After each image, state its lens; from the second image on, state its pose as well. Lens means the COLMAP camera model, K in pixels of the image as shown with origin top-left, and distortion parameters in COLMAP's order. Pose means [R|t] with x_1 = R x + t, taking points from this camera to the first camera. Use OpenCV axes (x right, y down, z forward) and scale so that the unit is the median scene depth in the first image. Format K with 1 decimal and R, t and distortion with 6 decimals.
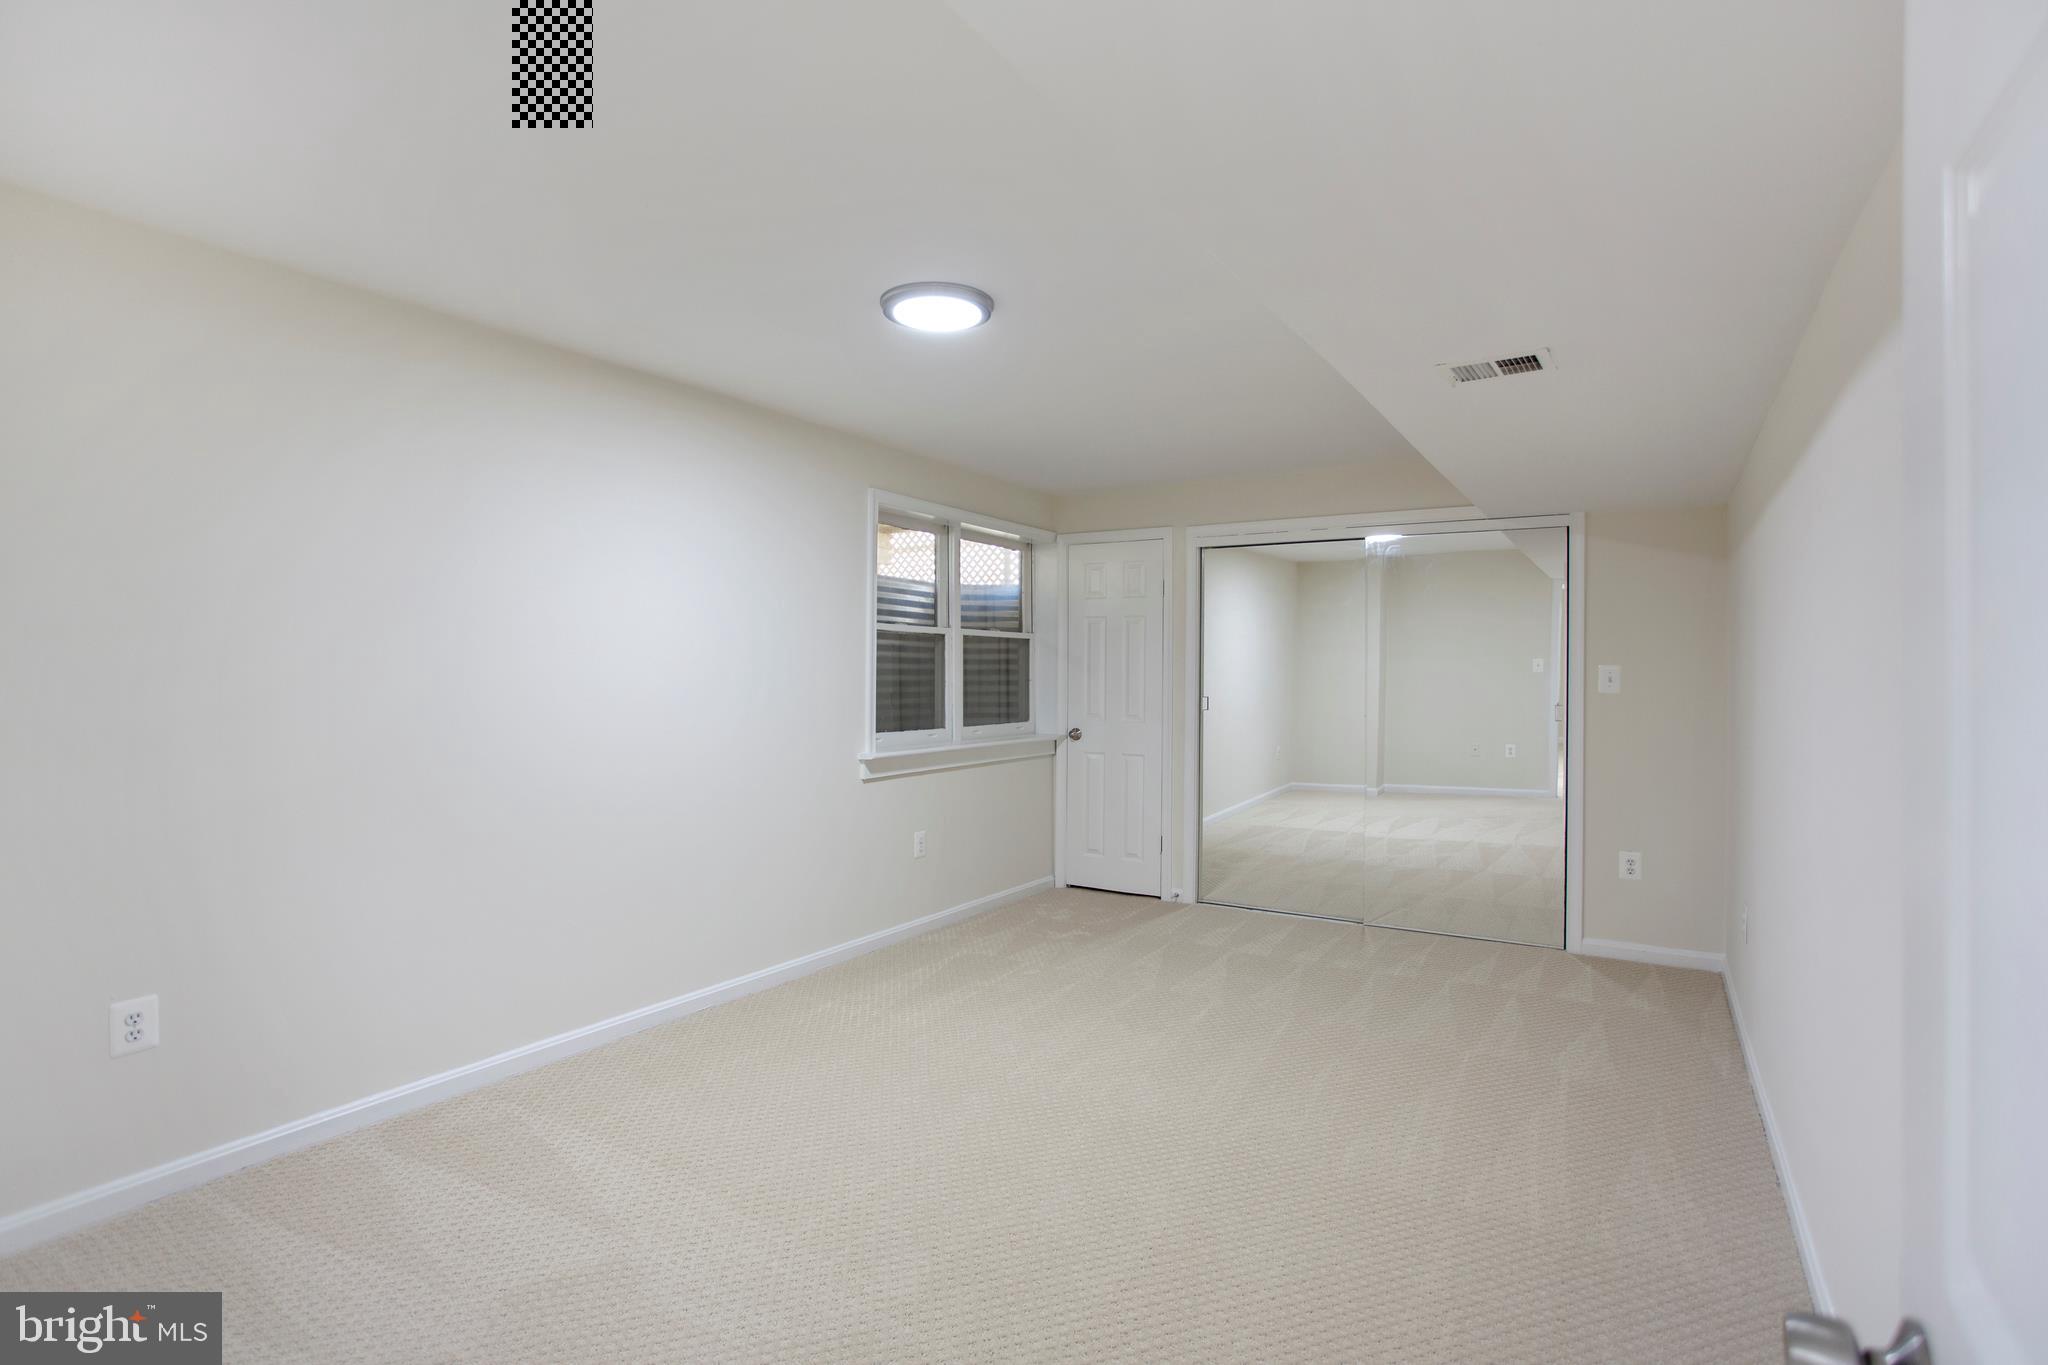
lens RADIAL K [[997.9, 0, 1017.0], [0, 997.9, 680.4], [0, 0, 1]] dist [-0.018172, 0.000872]
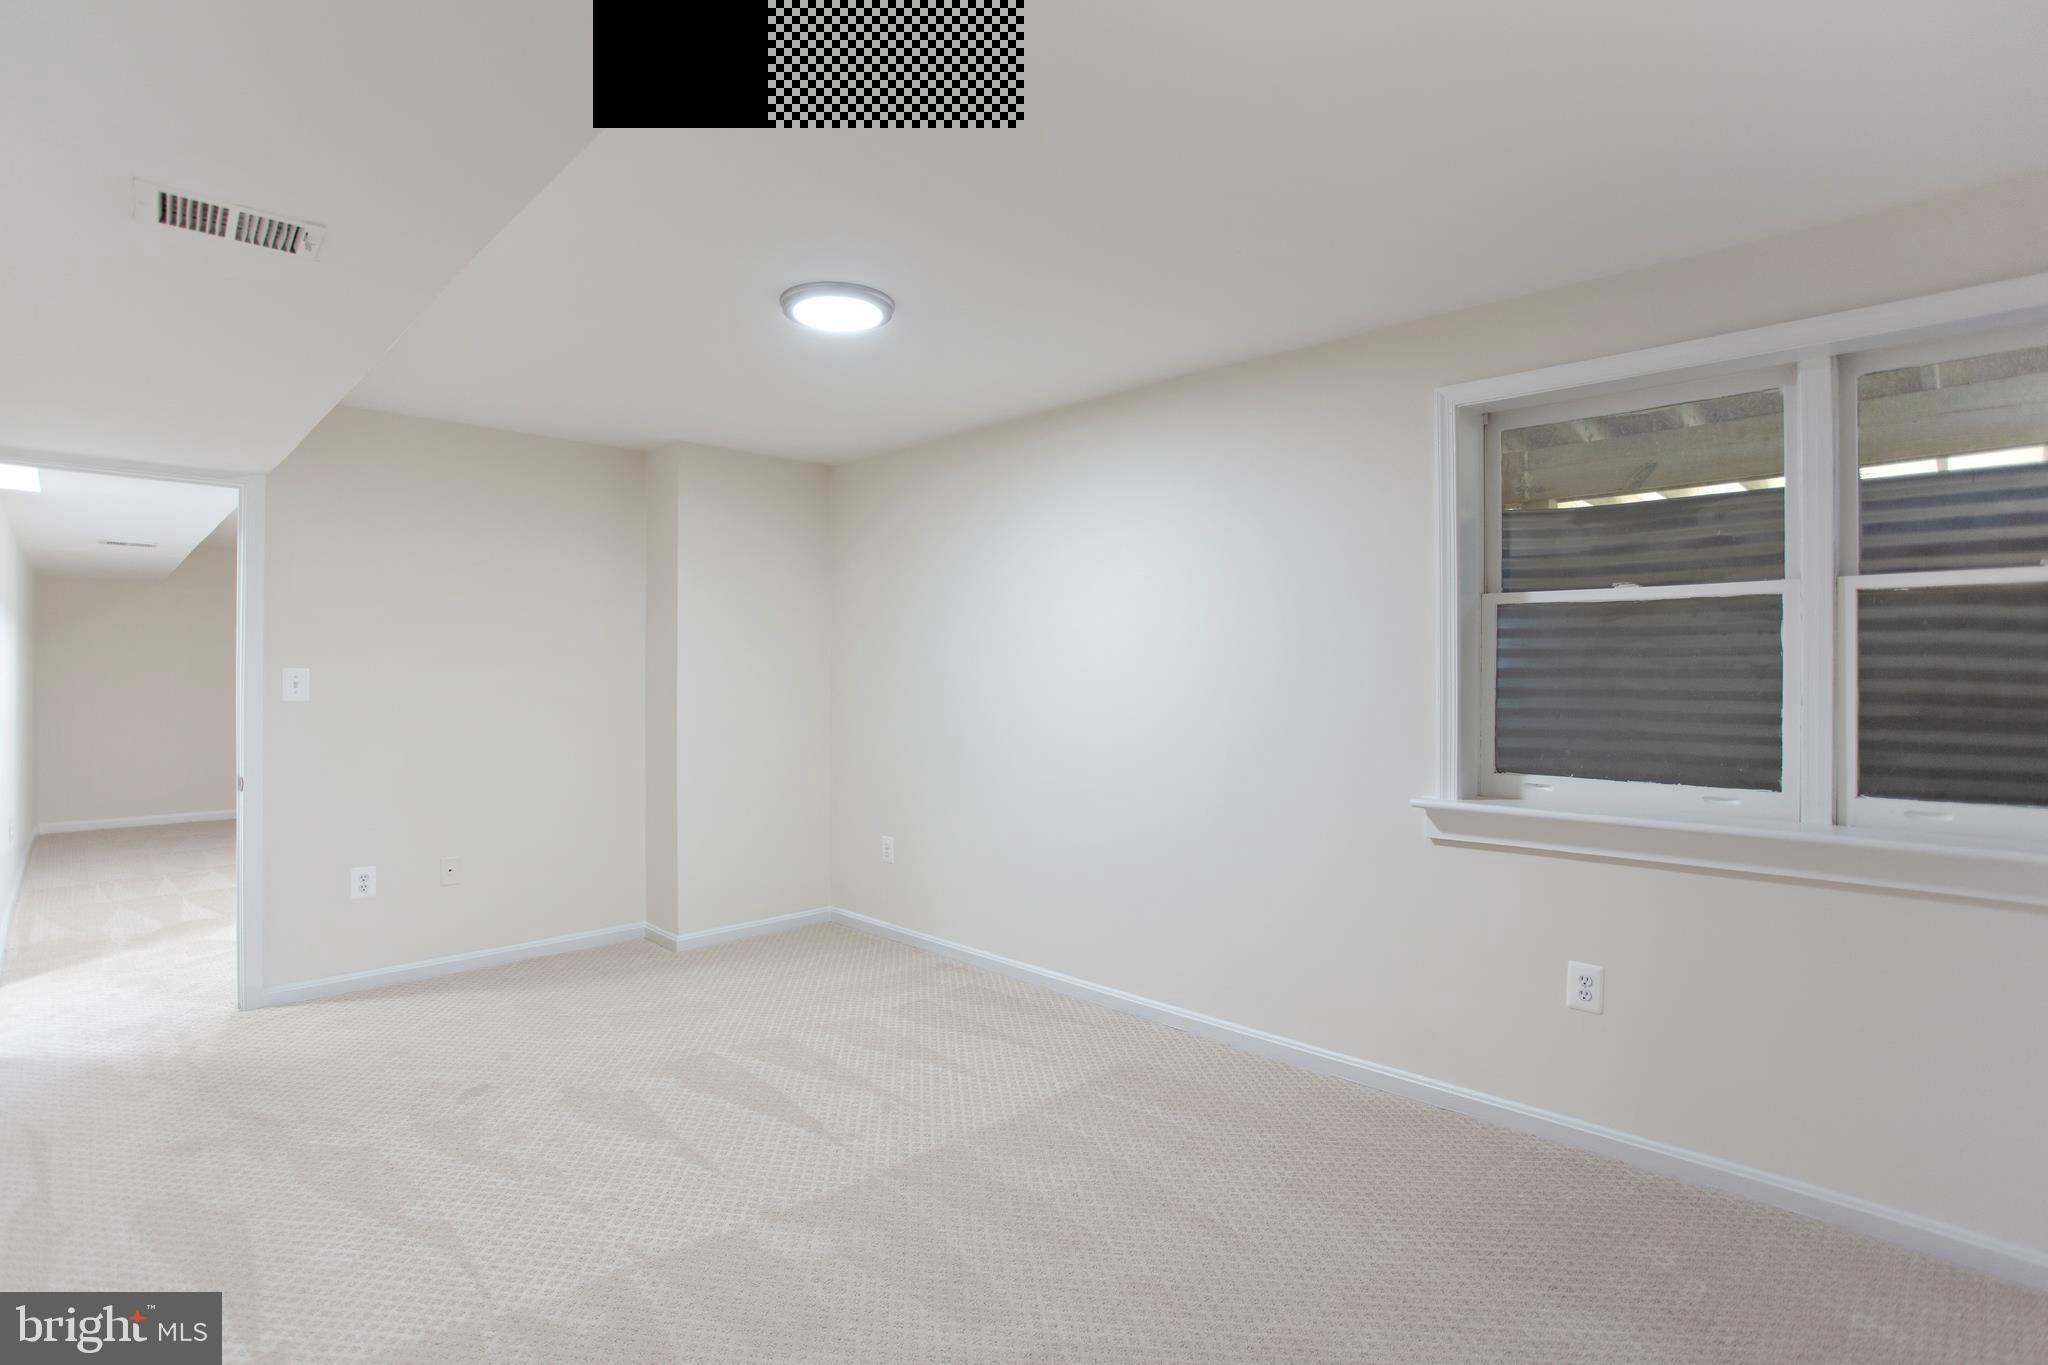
lens RADIAL K [[997.9, 0, 1017.0], [0, 997.9, 680.4], [0, 0, 1]] dist [-0.018172, 0.000872]
pose [[-0.204297, 0.002037, -0.978907, 0.518149], [-0.011397, 0.999925, 0.004459, -0.003415], [0.978843, 0.012067, -0.204259, 0.833448]]
